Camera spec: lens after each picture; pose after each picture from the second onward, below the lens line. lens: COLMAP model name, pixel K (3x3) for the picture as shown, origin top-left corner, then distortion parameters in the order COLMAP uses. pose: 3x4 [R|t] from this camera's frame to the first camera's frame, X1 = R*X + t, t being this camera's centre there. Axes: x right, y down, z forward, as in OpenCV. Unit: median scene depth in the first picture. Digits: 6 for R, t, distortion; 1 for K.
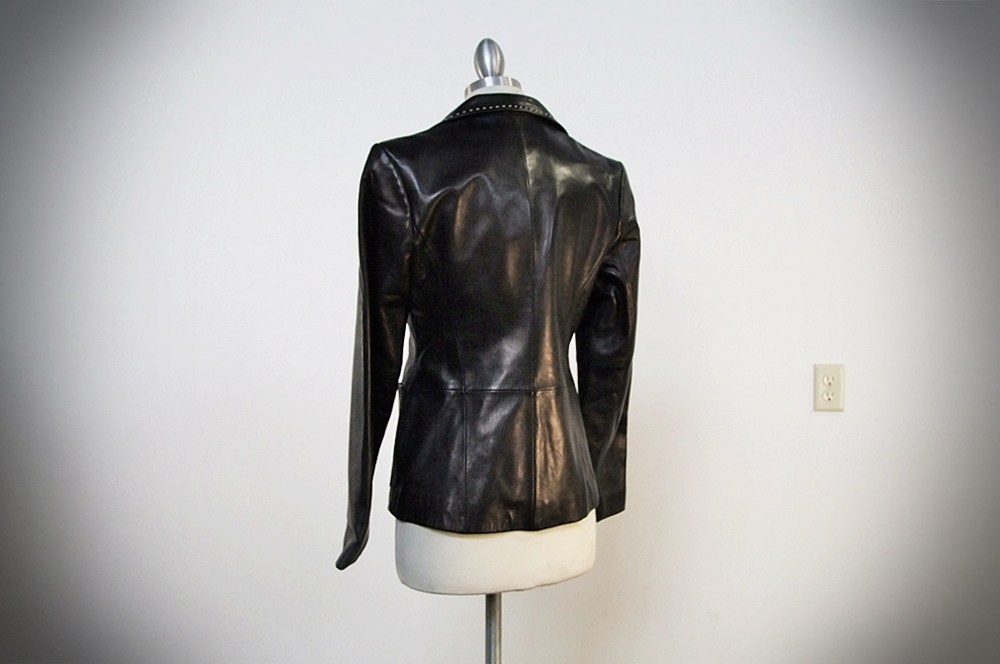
lens RADIAL K [[909.9, 0, 502.8], [0, 909.9, 326.5], [0, 0, 1]] dist [-0.015190, 0.000000]
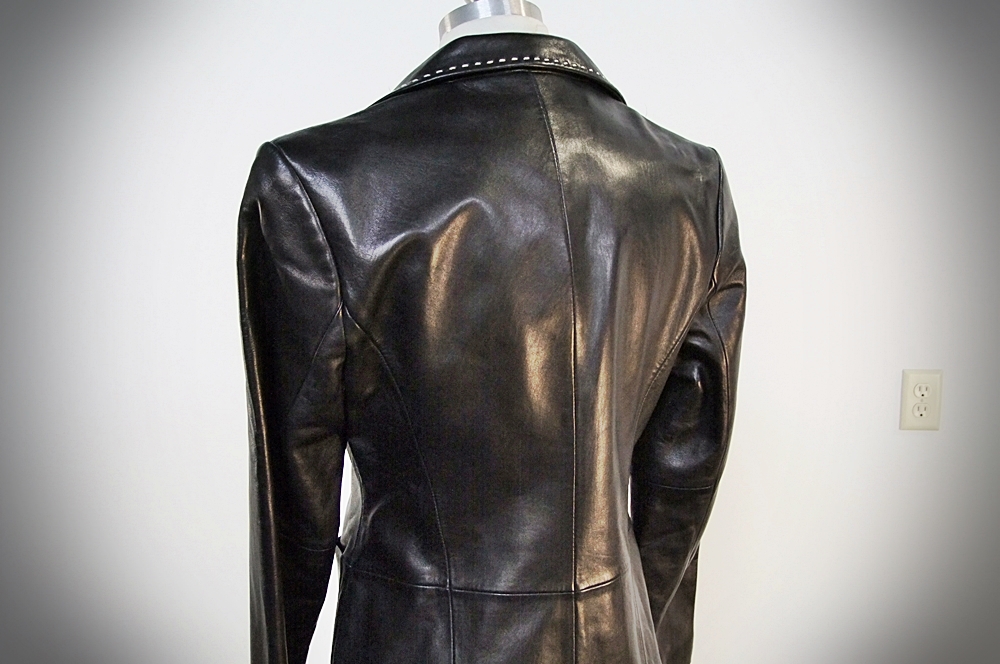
lens RADIAL K [[909.9, 0, 496.2], [0, 909.9, 339.0], [0, 0, 1]] dist [-0.015190, 0.000000]
pose [[0.999798, -0.014053, 0.014338, -0.019257], [0.012312, 0.993287, 0.115017, -0.141443], [-0.015858, -0.114817, 0.993260, 0.458401]]
